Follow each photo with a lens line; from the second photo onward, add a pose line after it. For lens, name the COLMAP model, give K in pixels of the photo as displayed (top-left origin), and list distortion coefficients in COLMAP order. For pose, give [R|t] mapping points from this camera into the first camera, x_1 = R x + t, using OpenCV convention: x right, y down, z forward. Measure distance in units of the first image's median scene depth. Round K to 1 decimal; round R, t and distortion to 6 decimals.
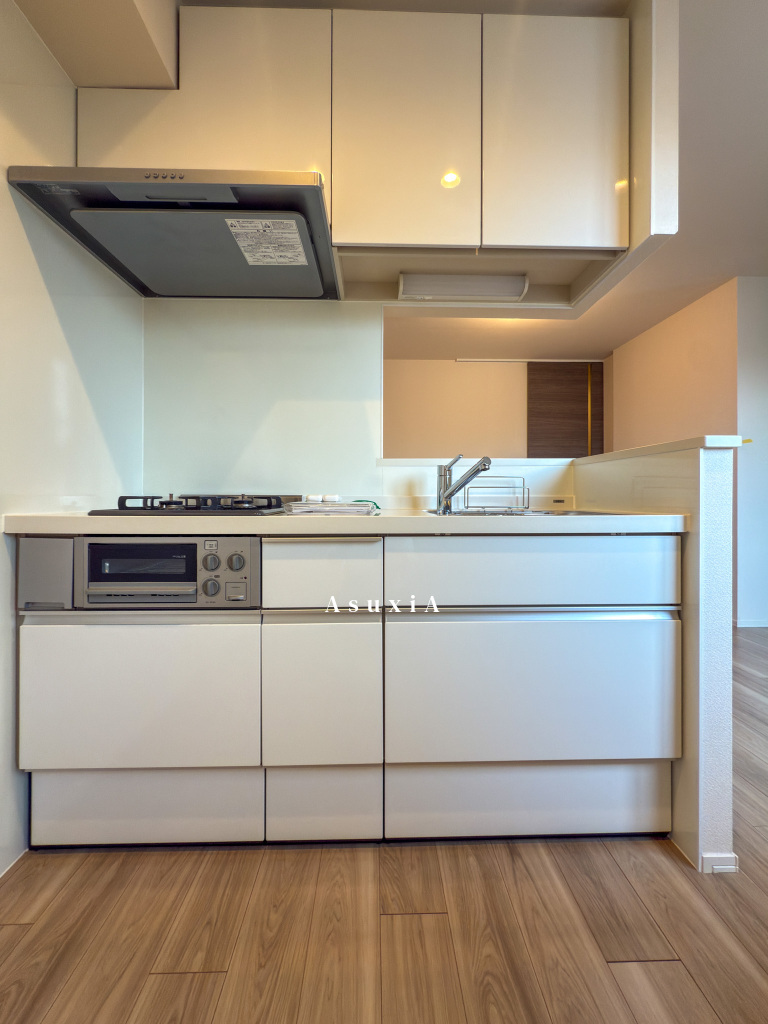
lens RADIAL K [[414.6, 0, 385.0], [0, 414.6, 504.7], [0, 0, 1]] dist [-0.000542, 0.000146]
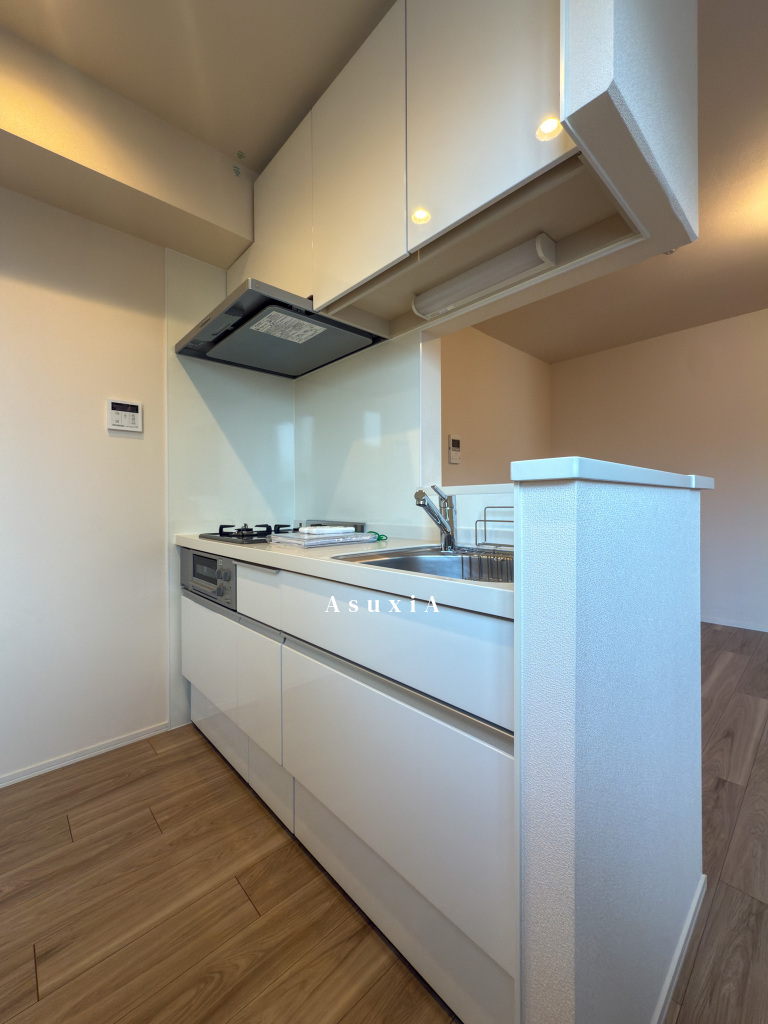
lens RADIAL K [[414.6, 0, 388.7], [0, 414.6, 514.4], [0, 0, 1]] dist [-0.000542, 0.000146]
pose [[0.663290, 0.015339, -0.748205, 1.099008], [-0.009604, 0.999882, 0.011985, -0.097528], [0.748301, -0.000763, 0.663359, 0.482148]]
